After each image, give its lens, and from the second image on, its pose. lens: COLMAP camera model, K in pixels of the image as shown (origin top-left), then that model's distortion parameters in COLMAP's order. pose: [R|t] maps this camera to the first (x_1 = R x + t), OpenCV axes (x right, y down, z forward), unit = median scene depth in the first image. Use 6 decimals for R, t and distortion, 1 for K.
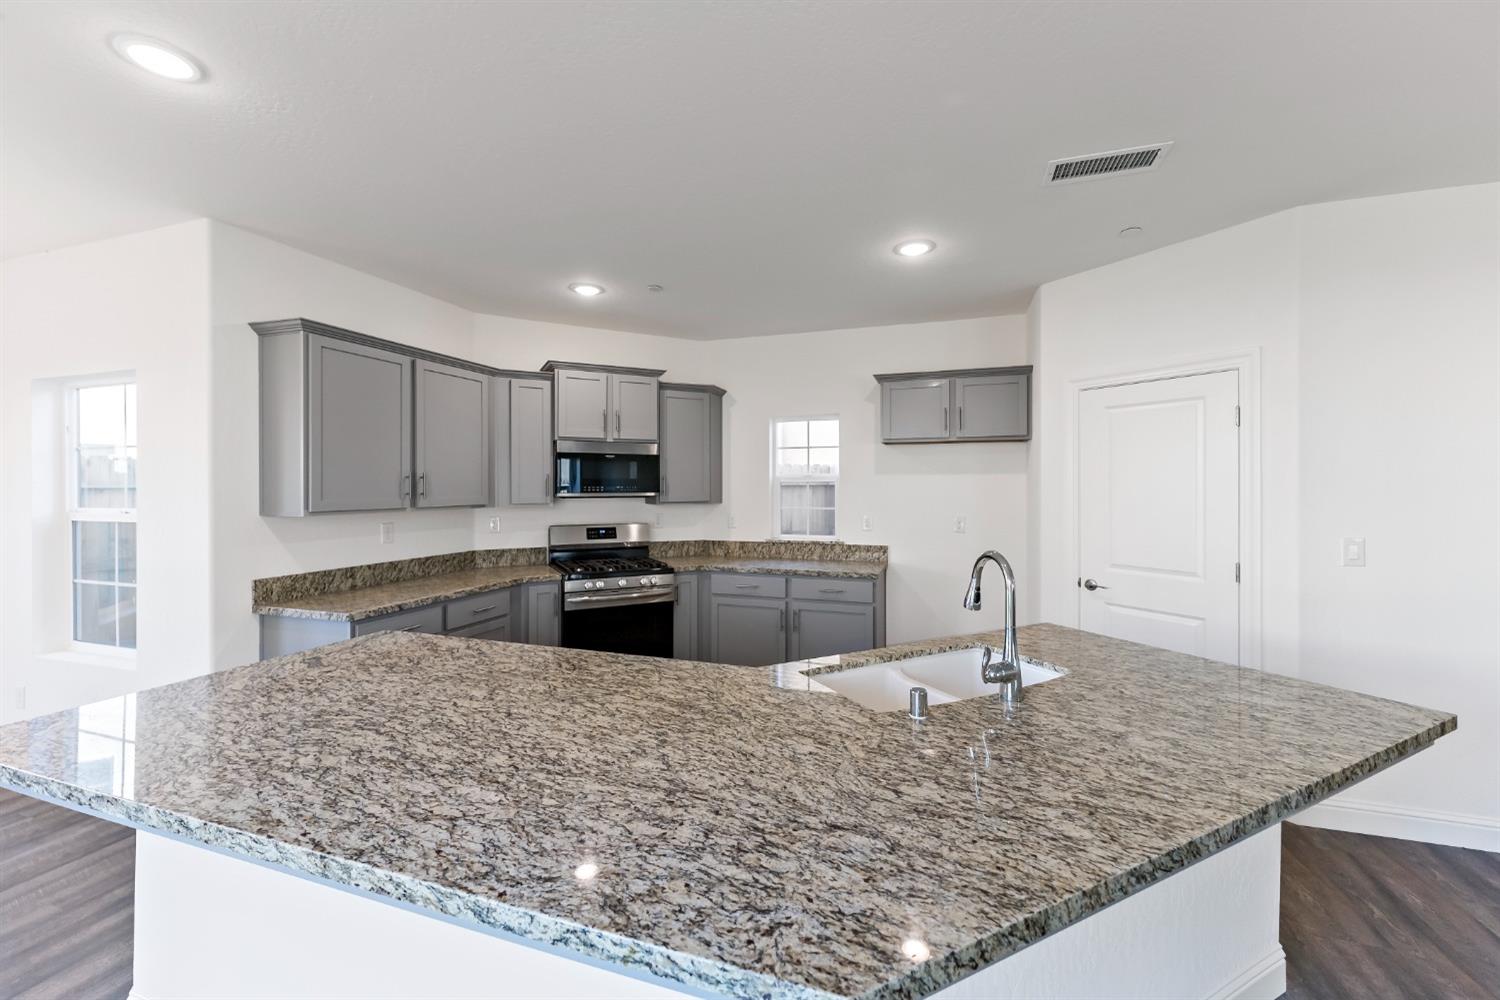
lens RADIAL K [[605.2, 0, 748.0], [0, 605.2, 486.3], [0, 0, 1]] dist [0.001955, 0.000172]
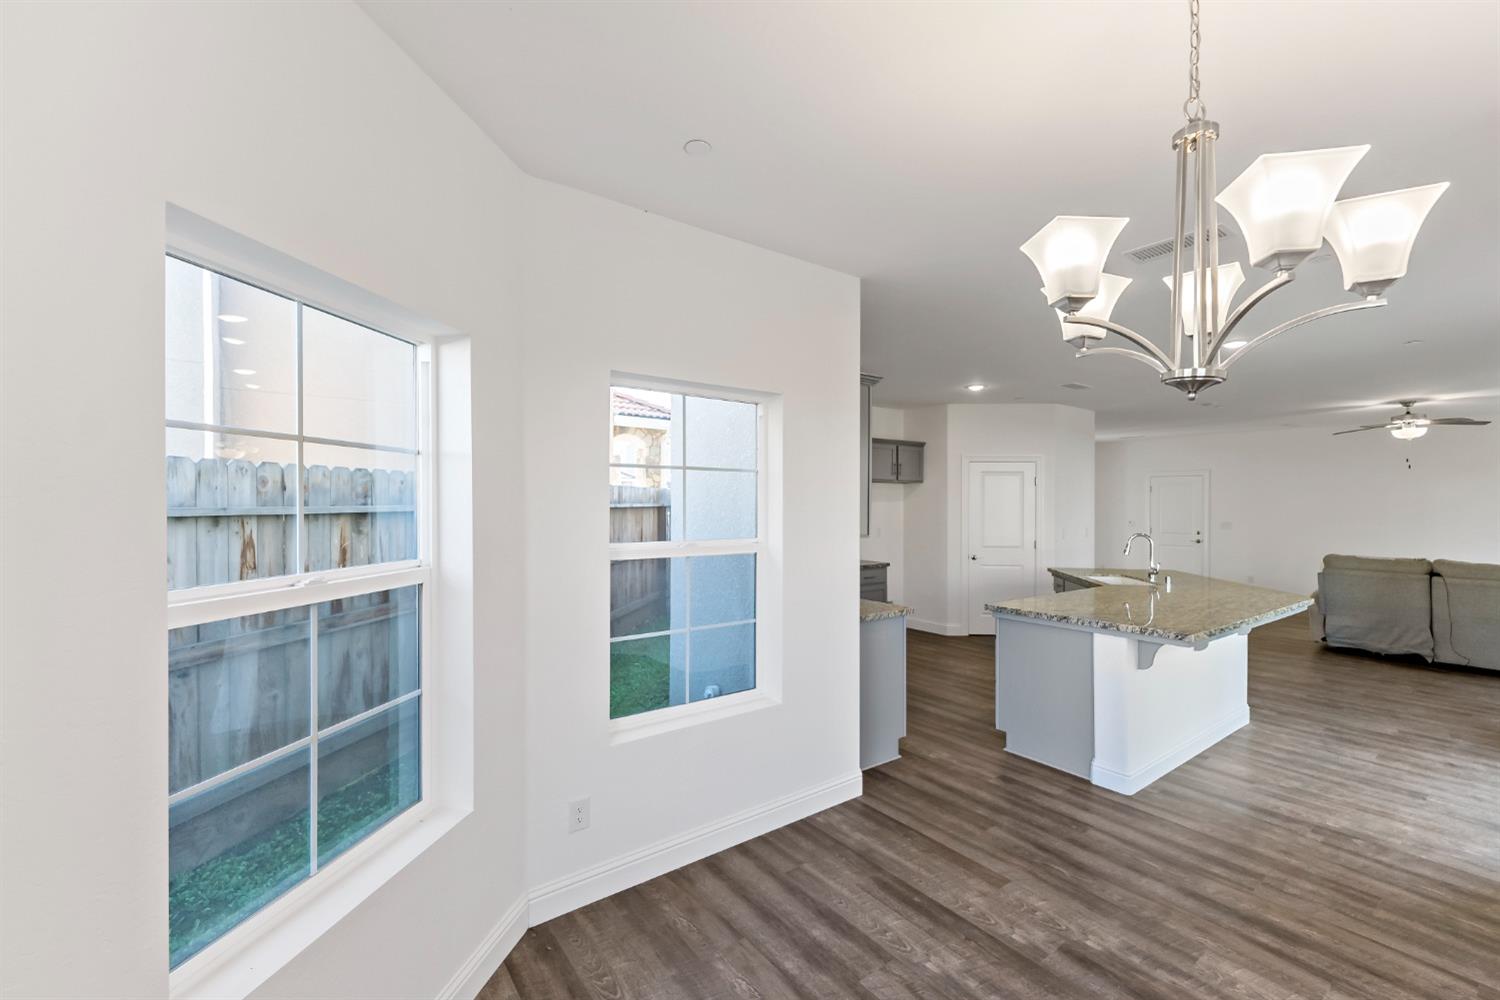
lens RADIAL K [[628.5, 0, 759.8], [0, 628.5, 505.0], [0, 0, 1]] dist [0.002778, 0.000743]
pose [[0.565372, 0.000662, 0.824836, -1.259396], [-0.004064, 0.999990, 0.001982, -0.012470], [-0.824826, -0.004473, 0.565369, 0.309530]]
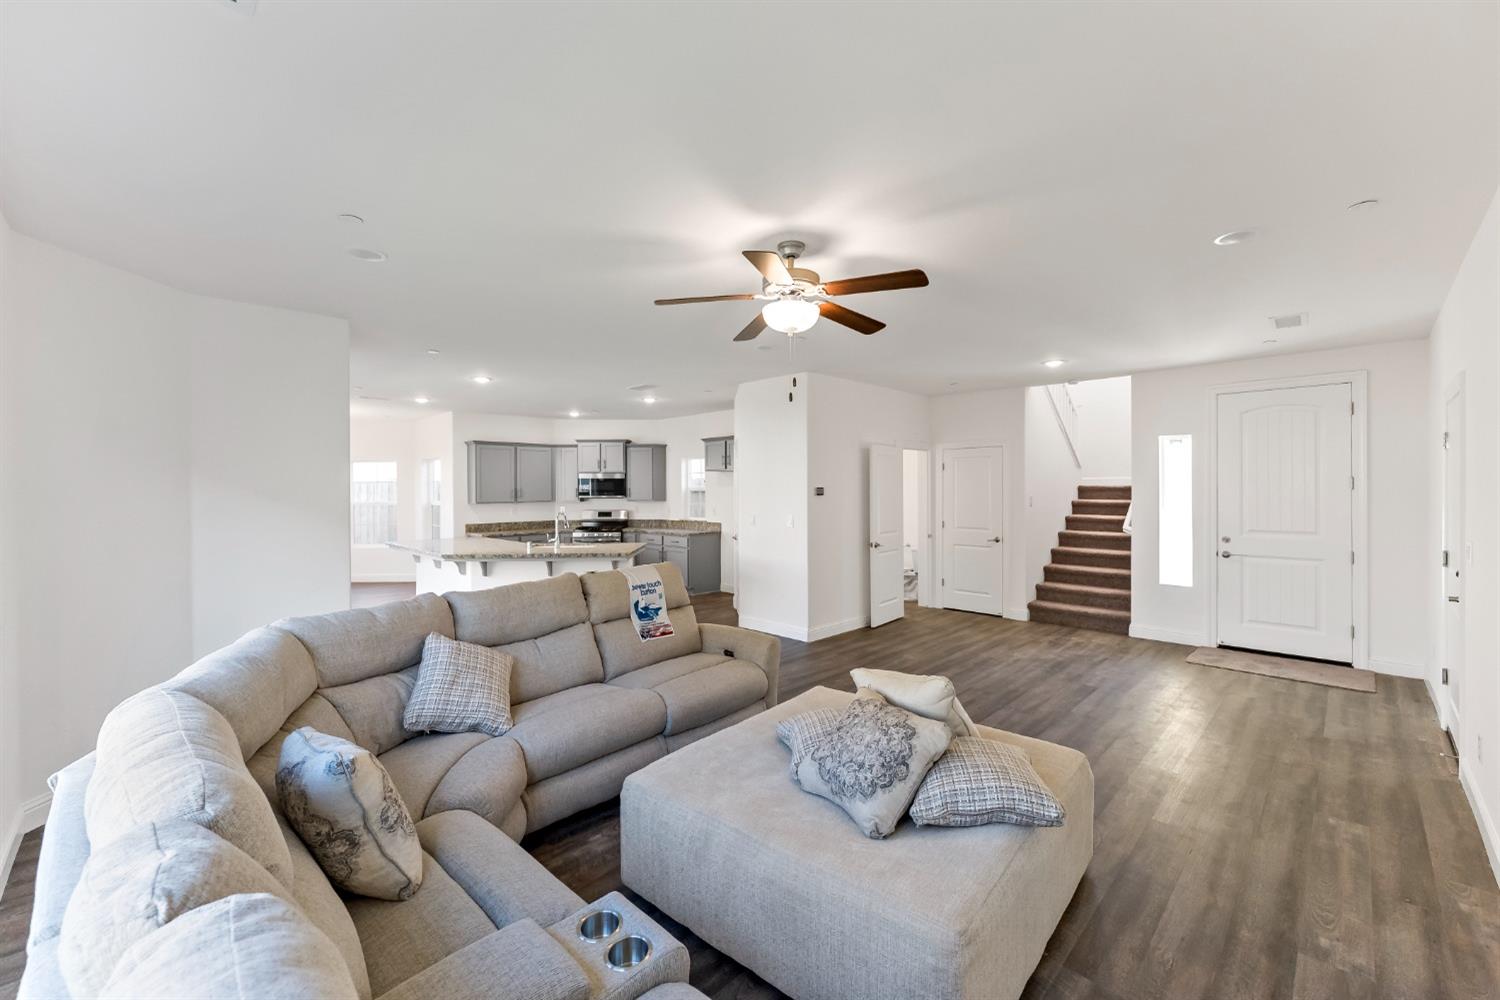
lens RADIAL K [[601.2, 0, 753.9], [0, 601.2, 492.8], [0, 0, 1]] dist [0.000148, -0.000064]
pose [[0.897699, -0.001590, -0.440606, 1.259637], [0.005357, 0.999959, 0.007305, -0.014688], [0.440576, -0.008918, 0.897671, -0.752038]]
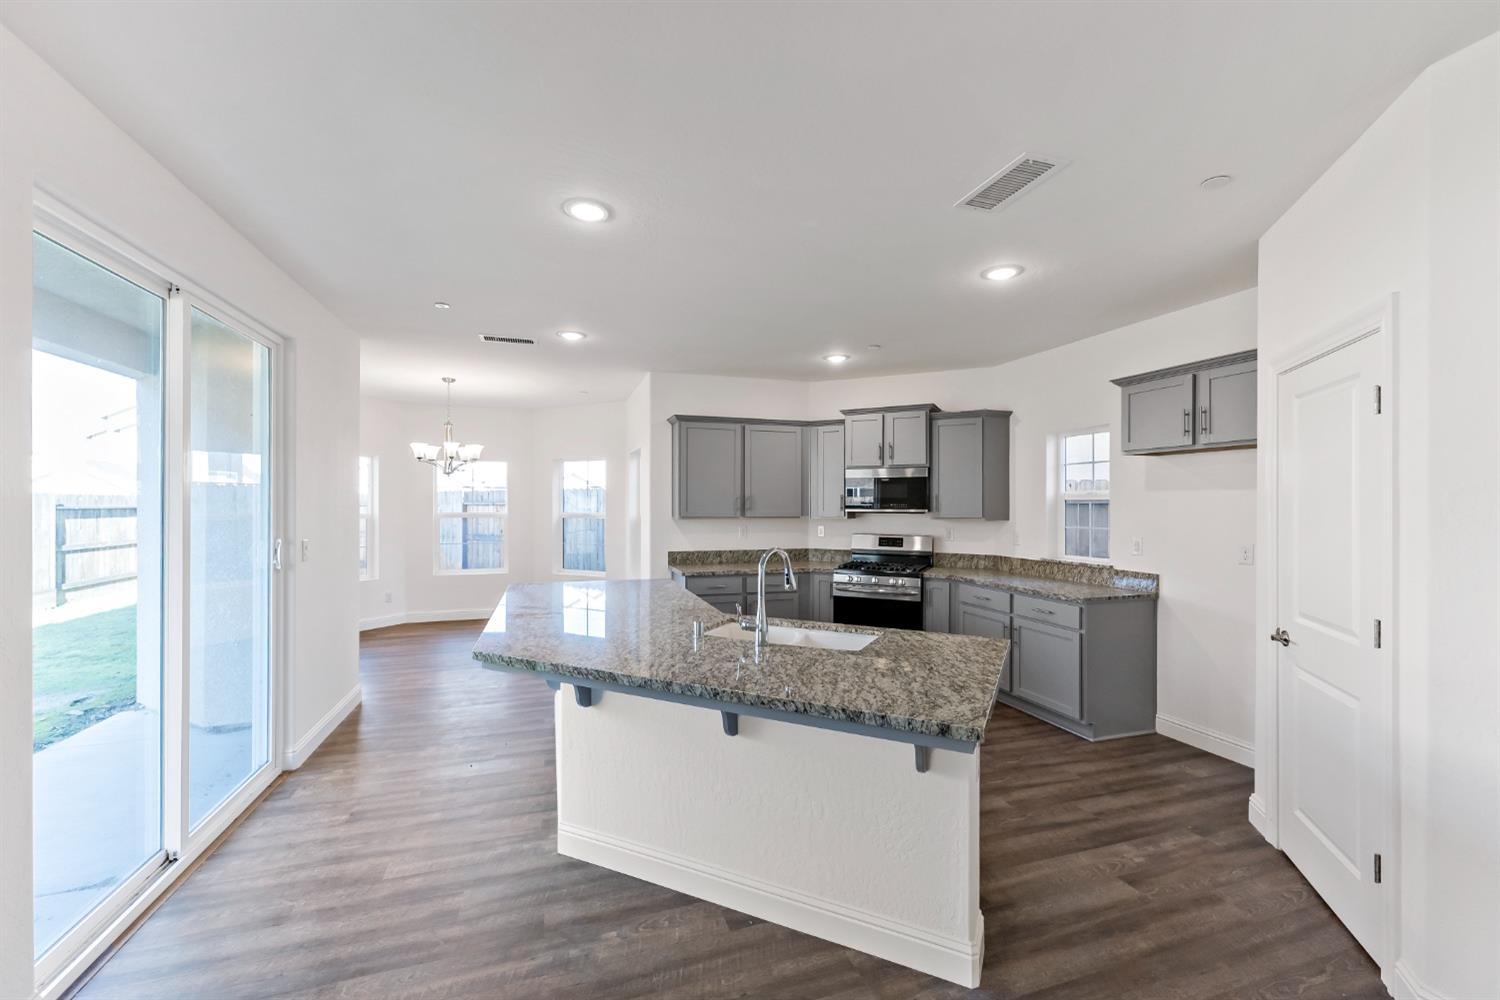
lens RADIAL K [[609.1, 0, 750.6], [0, 609.1, 503.8], [0, 0, 1]] dist [0.001591, -0.000057]
pose [[0.600609, 0.001664, -0.799541, 0.606039], [-0.002730, 0.999996, 0.000030, 0.000382], [0.799538, 0.002165, 0.600611, 0.026839]]
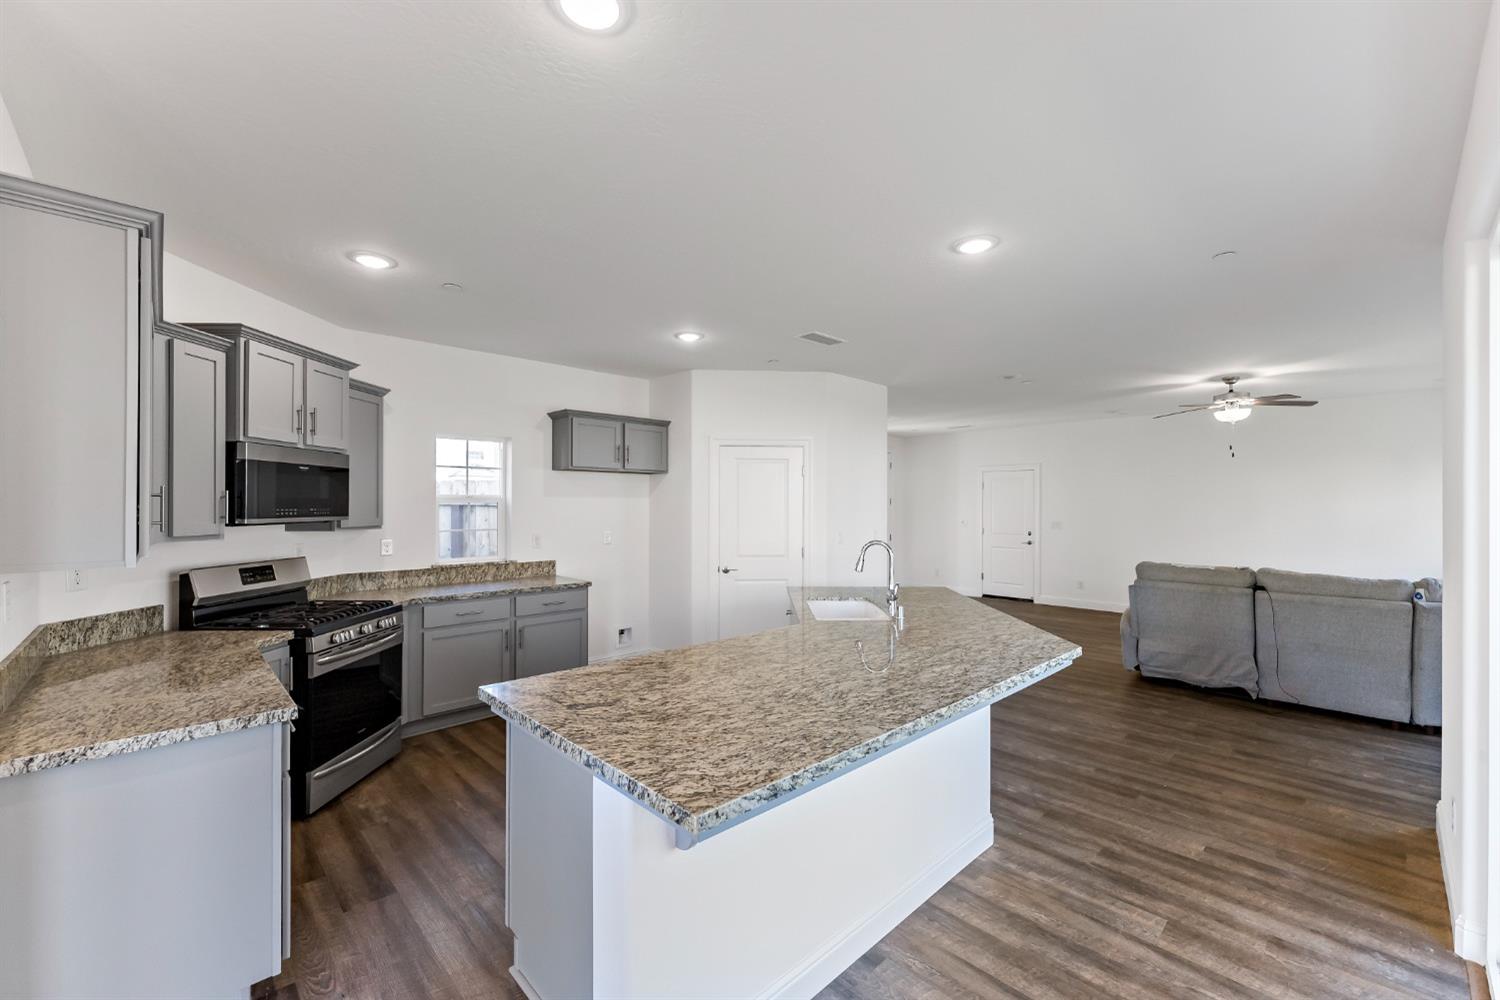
lens RADIAL K [[609.1, 0, 750.6], [0, 609.1, 503.8], [0, 0, 1]] dist [0.001591, -0.000057]
pose [[0.463891, 0.002514, 0.885889, -0.636799], [-0.001295, 0.999997, -0.002159, -0.004811], [-0.885891, -0.000145, 0.463893, 0.163329]]
